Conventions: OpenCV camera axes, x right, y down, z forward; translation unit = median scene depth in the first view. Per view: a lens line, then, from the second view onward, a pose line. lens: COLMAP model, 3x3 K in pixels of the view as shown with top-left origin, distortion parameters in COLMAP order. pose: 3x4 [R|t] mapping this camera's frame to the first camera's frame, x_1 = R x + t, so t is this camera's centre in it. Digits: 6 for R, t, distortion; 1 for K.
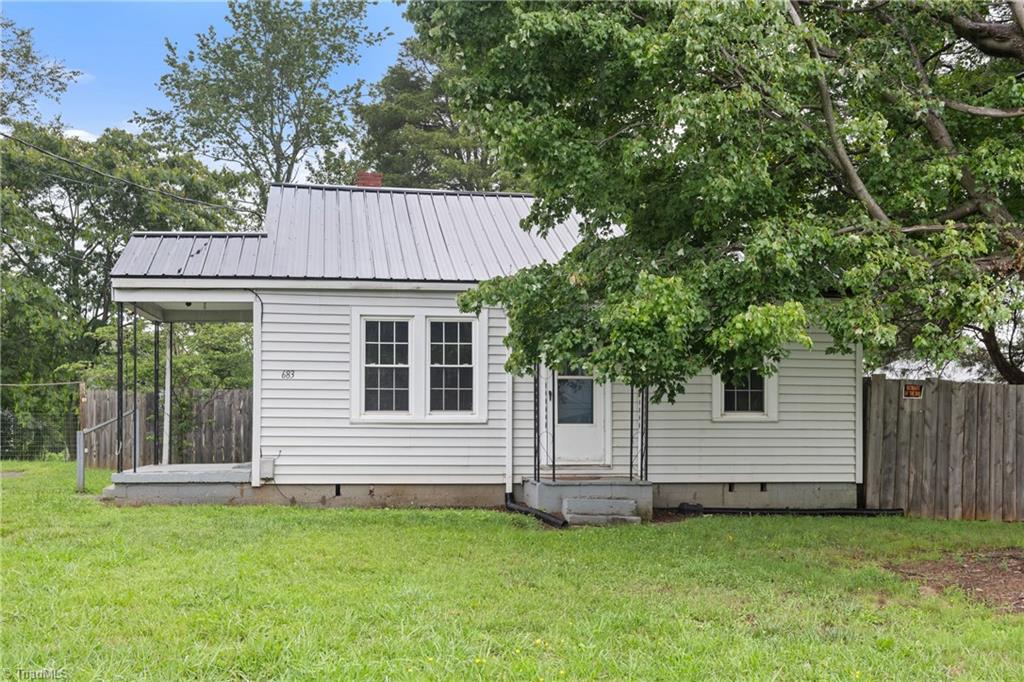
lens RADIAL K [[1121.5, 0, 509.8], [0, 1121.5, 349.7], [0, 0, 1]] dist [0.020607, 0.000000]
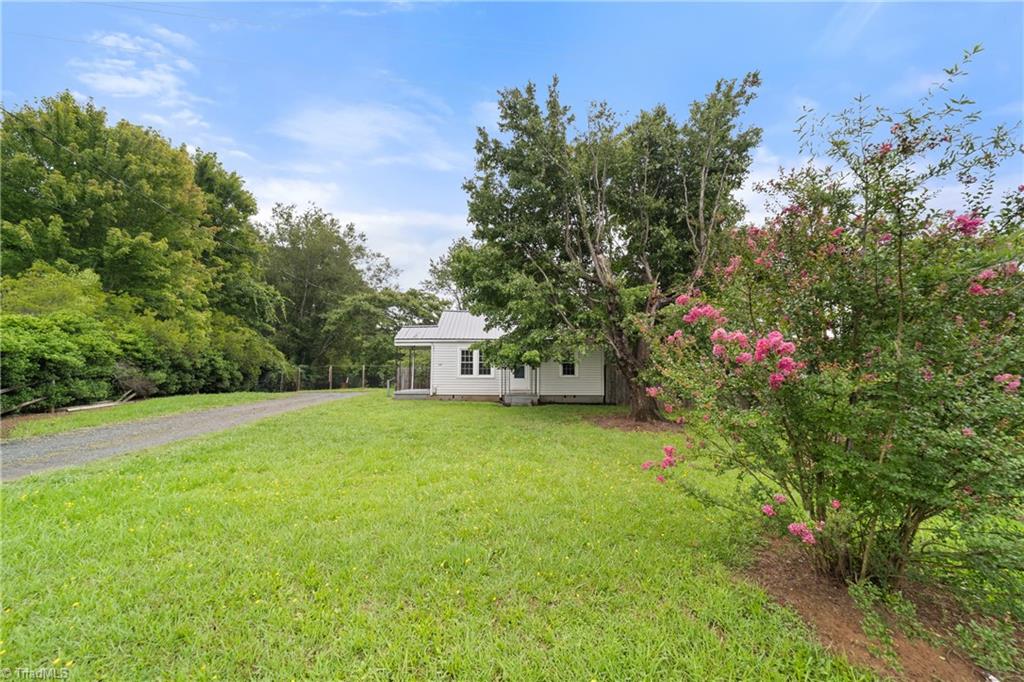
lens RADIAL K [[397.6, 0, 521.6], [0, 397.6, 334.4], [0, 0, 1]] dist [0.000522, 0.000162]
pose [[0.993958, -0.008978, -0.109392, 0.210381], [0.004798, 0.999250, -0.038411, -0.026453], [0.109655, 0.037654, 0.993256, -0.274502]]
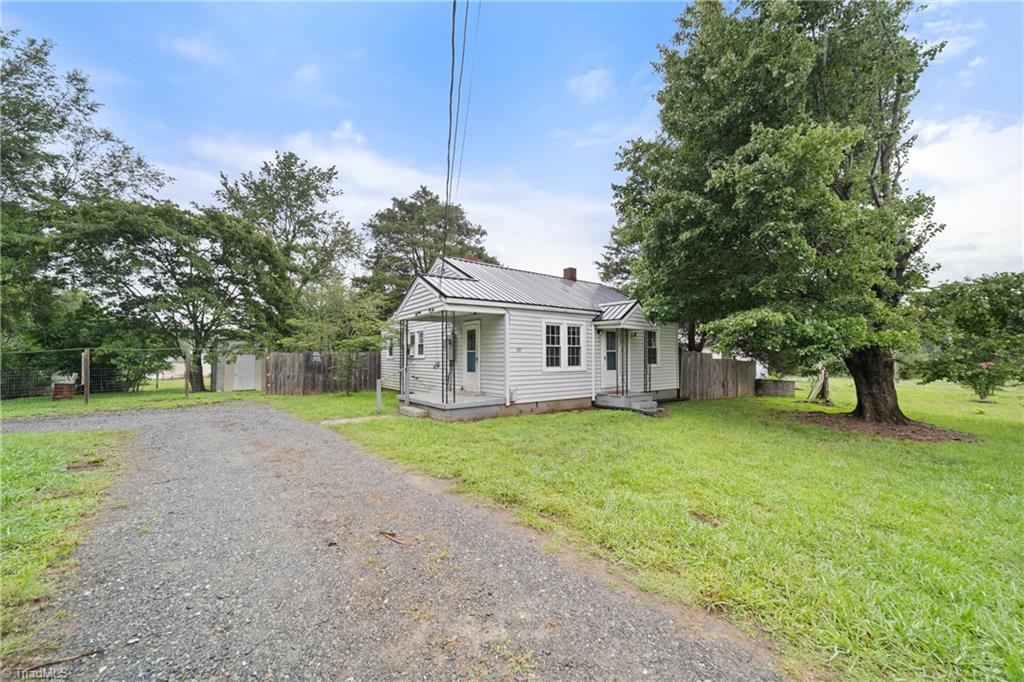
lens RADIAL K [[397.6, 0, 514.6], [0, 397.6, 337.5], [0, 0, 1]] dist [0.000522, 0.000162]
pose [[0.858171, 0.016806, 0.513088, -0.568339], [-0.020012, 0.999799, 0.000724, -0.001094], [-0.512973, -0.010890, 0.858336, 0.374998]]
